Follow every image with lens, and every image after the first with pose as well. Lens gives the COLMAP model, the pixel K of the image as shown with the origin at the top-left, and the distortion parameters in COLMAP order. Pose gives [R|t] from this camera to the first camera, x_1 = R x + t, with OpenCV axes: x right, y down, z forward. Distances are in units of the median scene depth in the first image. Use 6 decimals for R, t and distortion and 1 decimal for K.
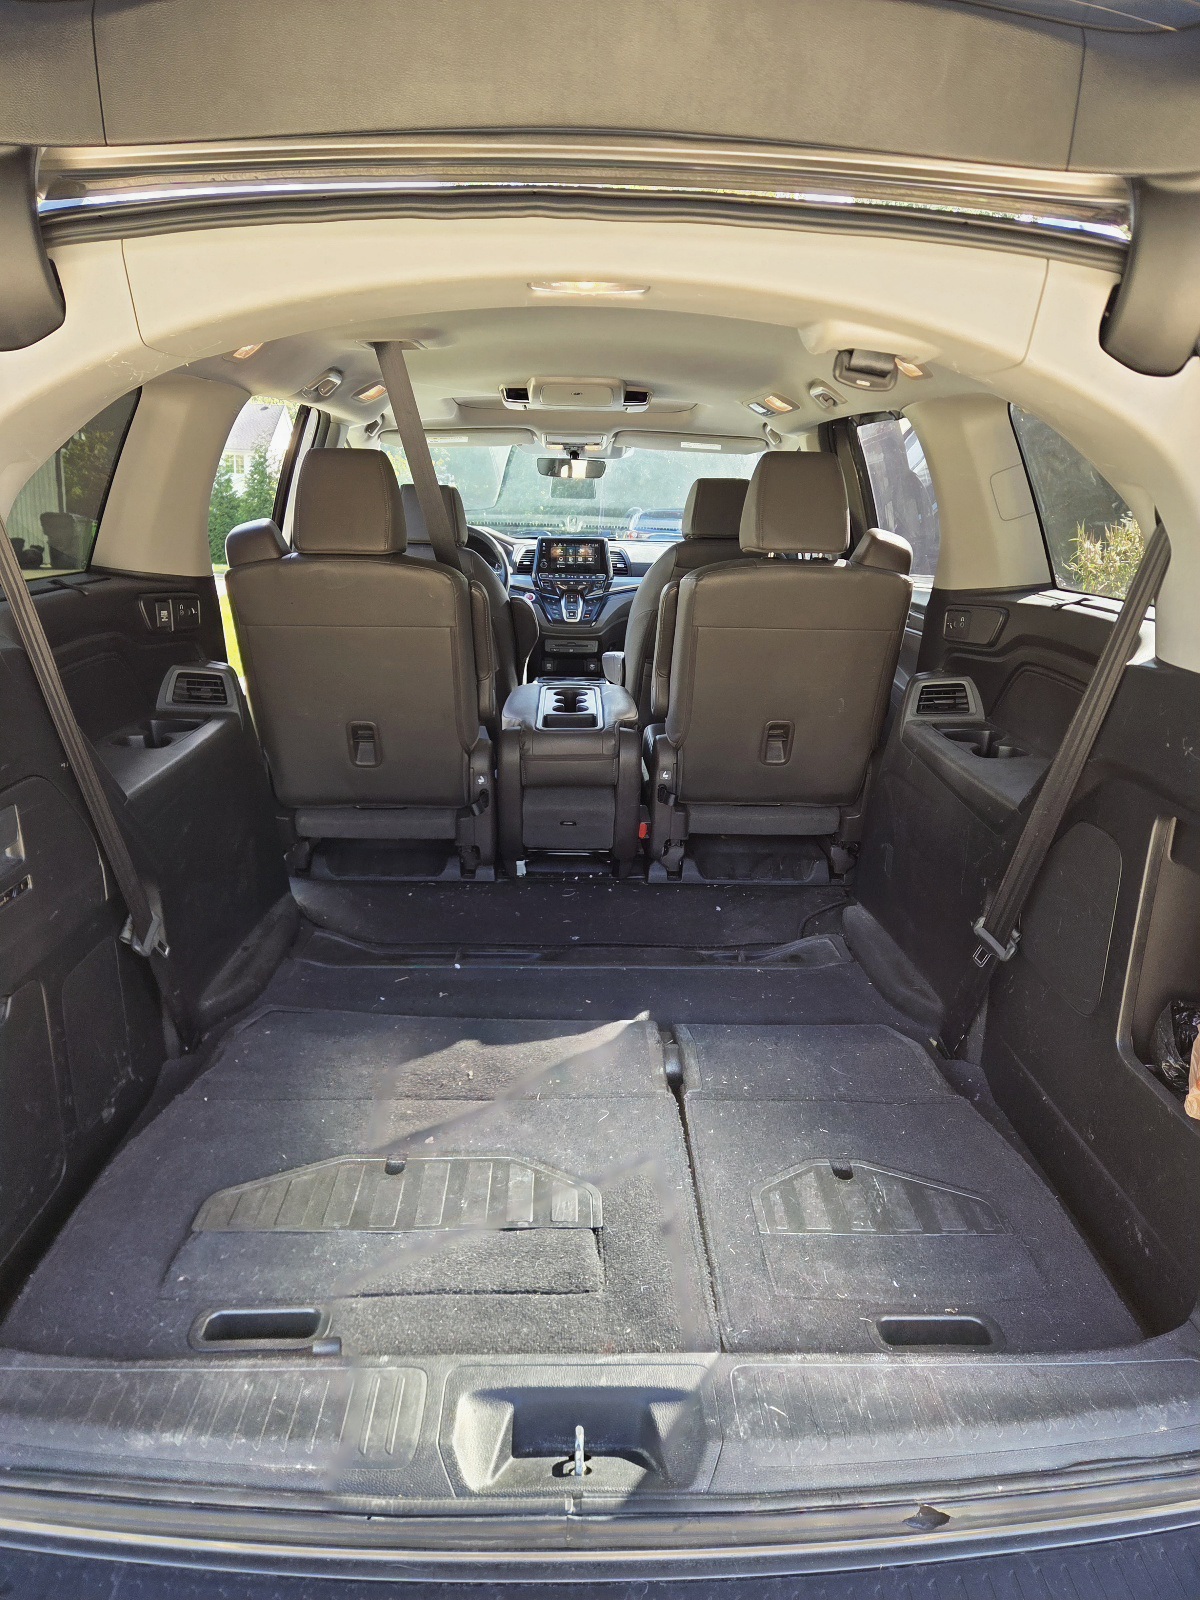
lens RADIAL K [[1074.9, 0, 600.0], [0, 1074.9, 800.0], [0, 0, 1]] dist [0.082569, -0.078055]
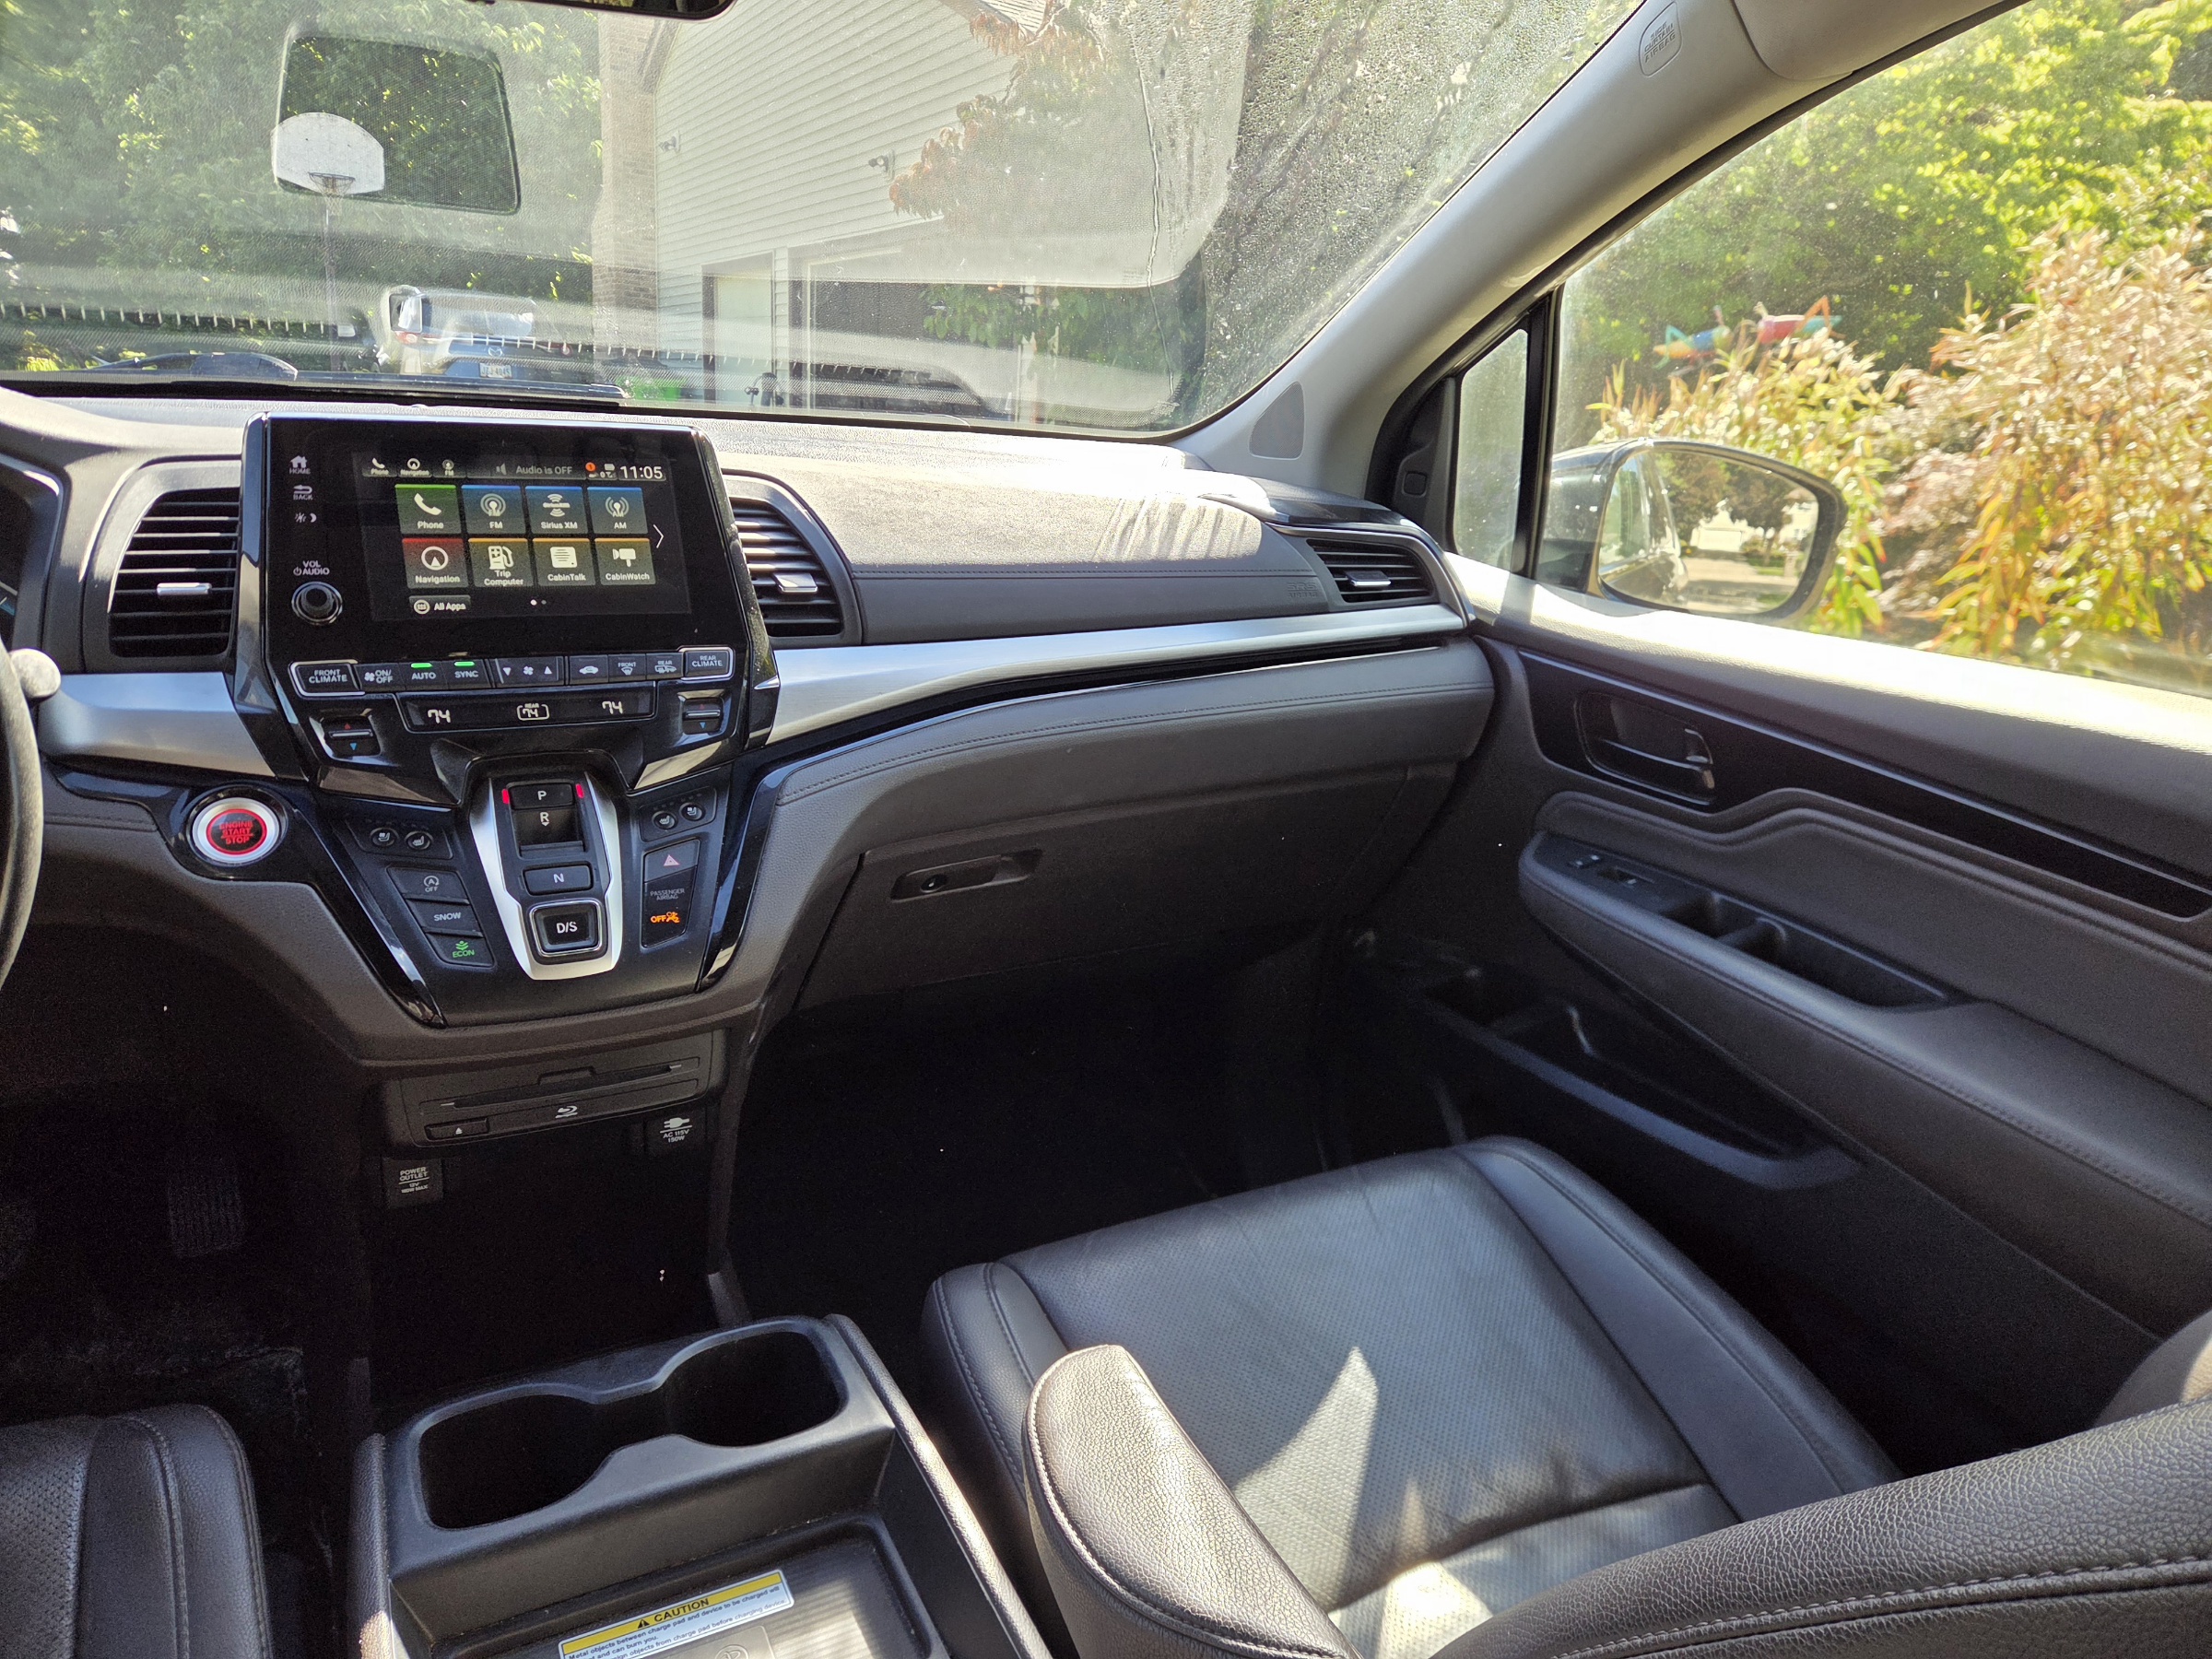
lens RADIAL K [[1486.0, 0, 1106.0], [0, 1486.0, 829.5], [0, 0, 1]] dist [0.082569, -0.078055]
pose [[0.894765, -0.104134, 0.434225, -0.048276], [0.075200, 0.993679, 0.083344, -0.195149], [-0.440160, -0.041920, 0.896940, 0.757379]]
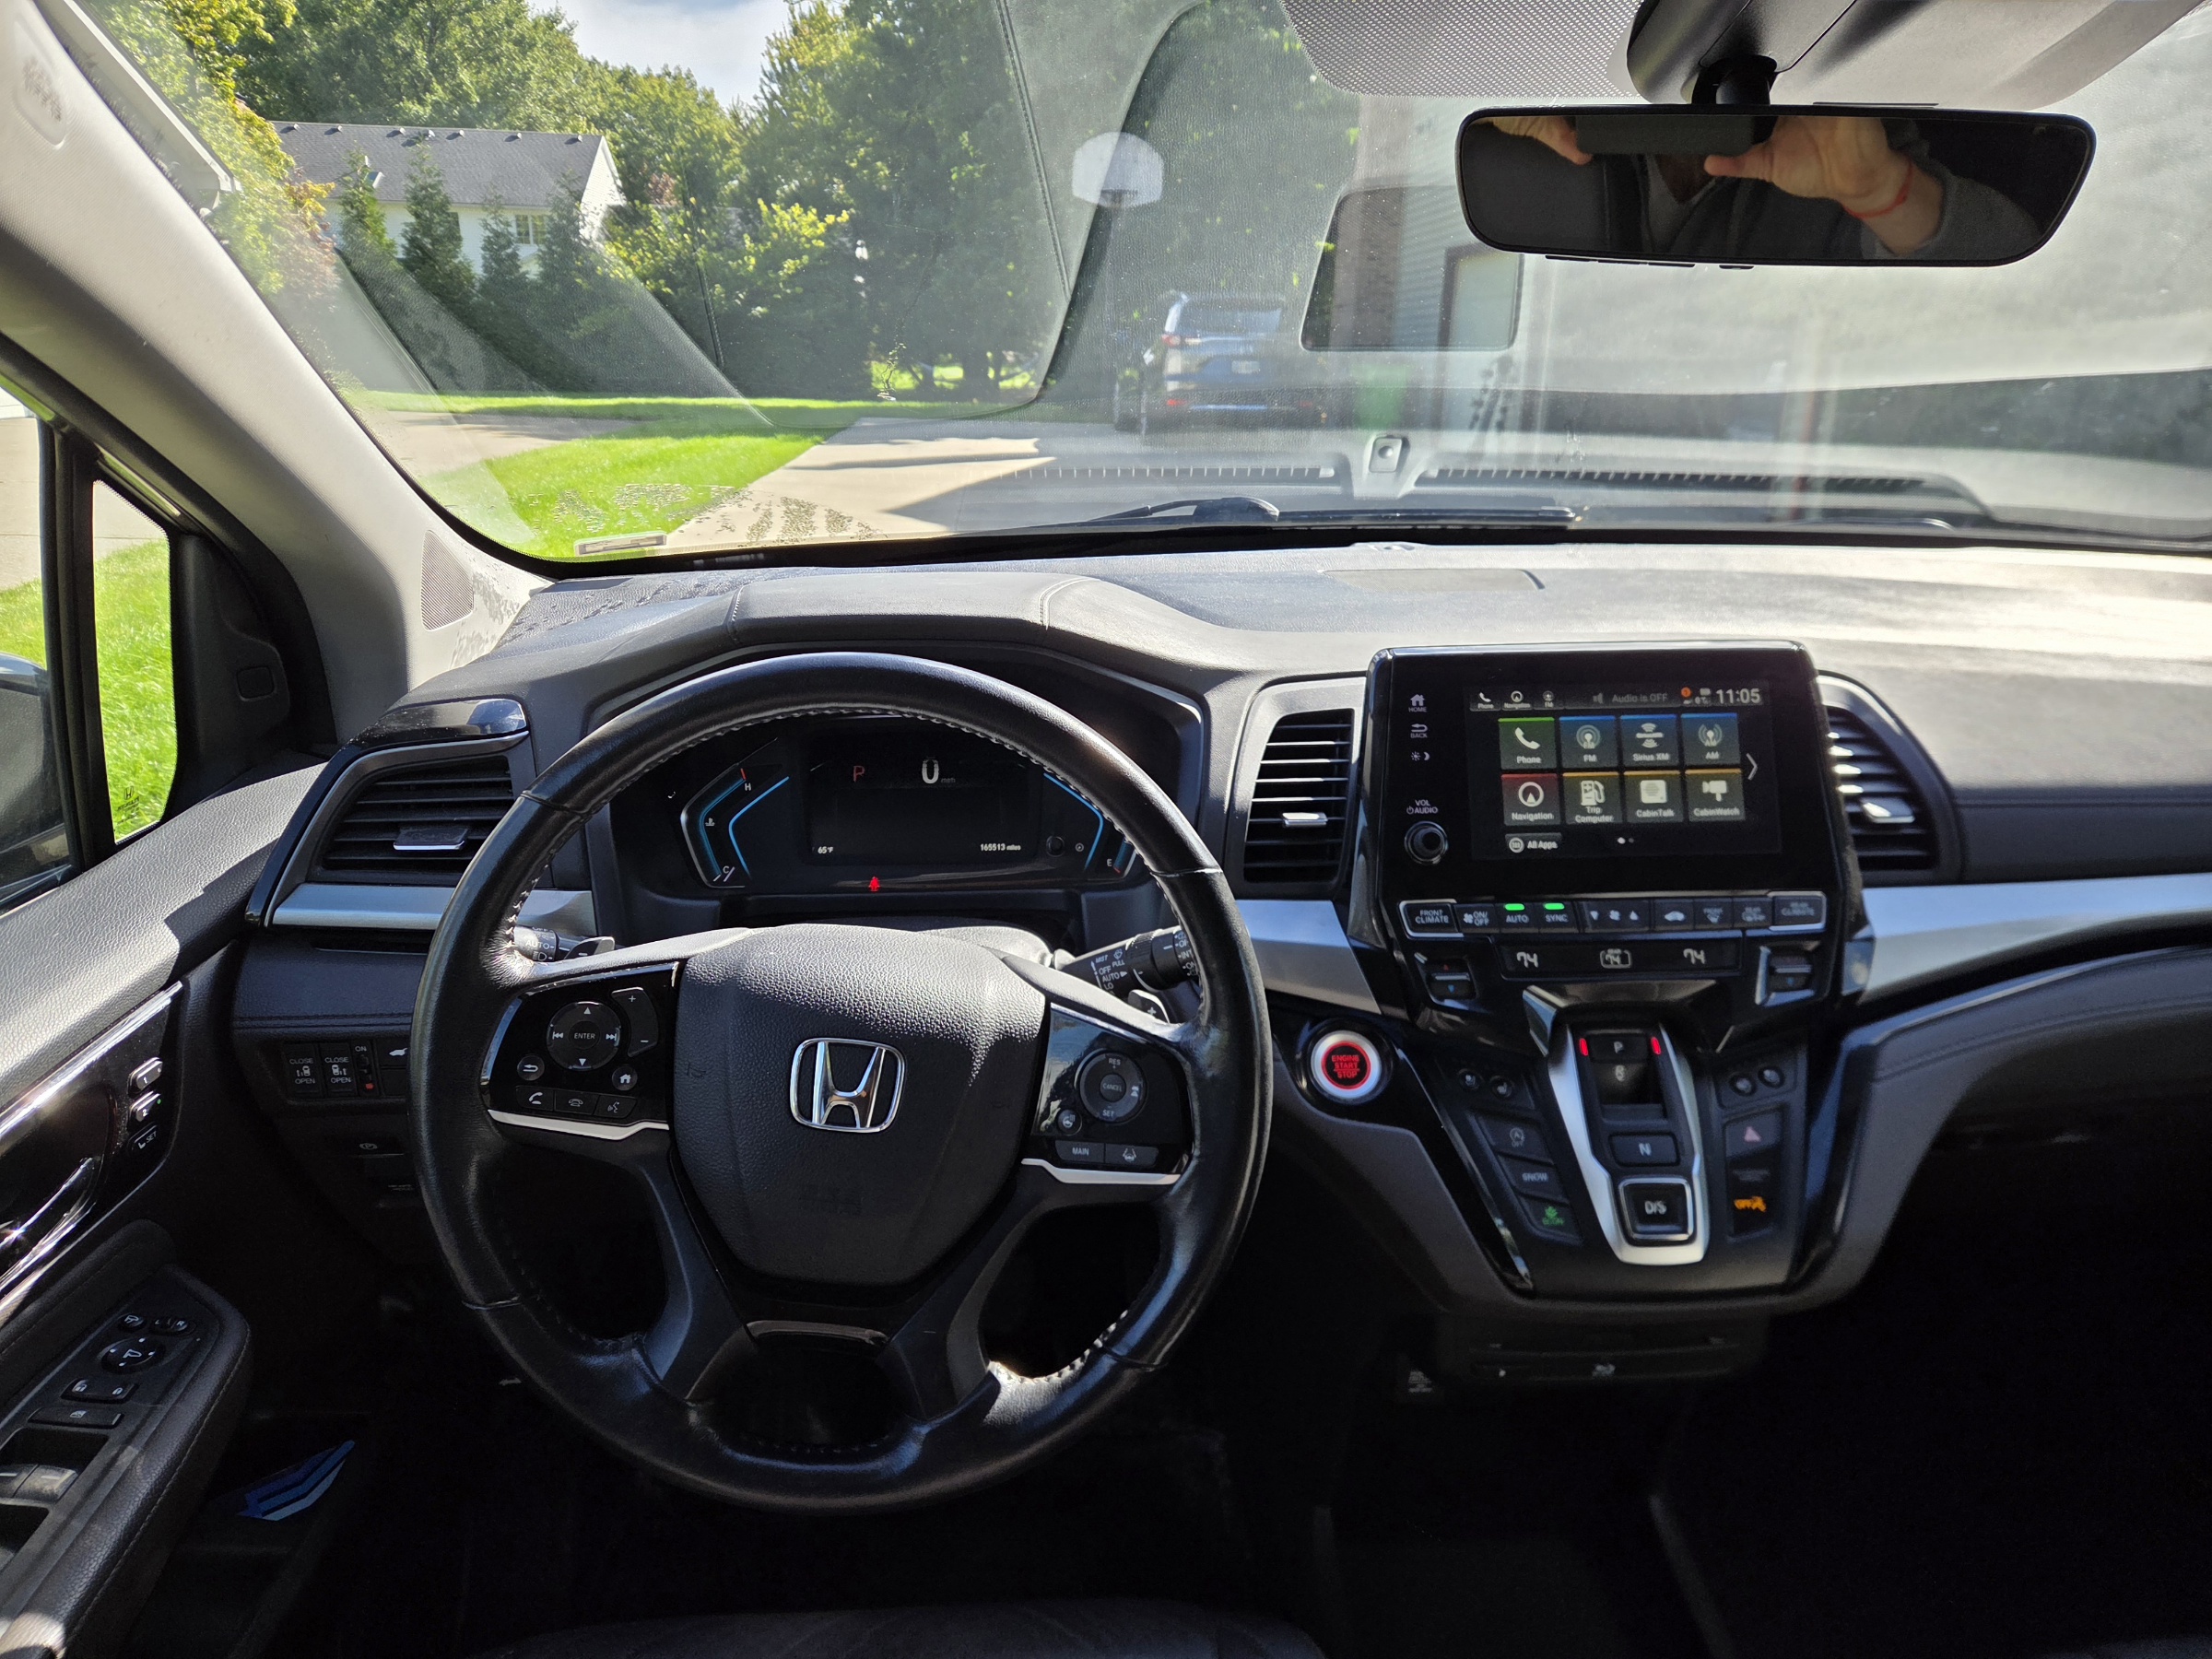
lens RADIAL K [[1486.0, 0, 1106.0], [0, 1486.0, 829.5], [0, 0, 1]] dist [0.082569, -0.078055]
pose [[0.999535, -0.025672, 0.016439, -0.101156], [0.024192, 0.996119, 0.084632, -0.238427], [-0.018548, -0.084195, 0.996277, 0.786816]]
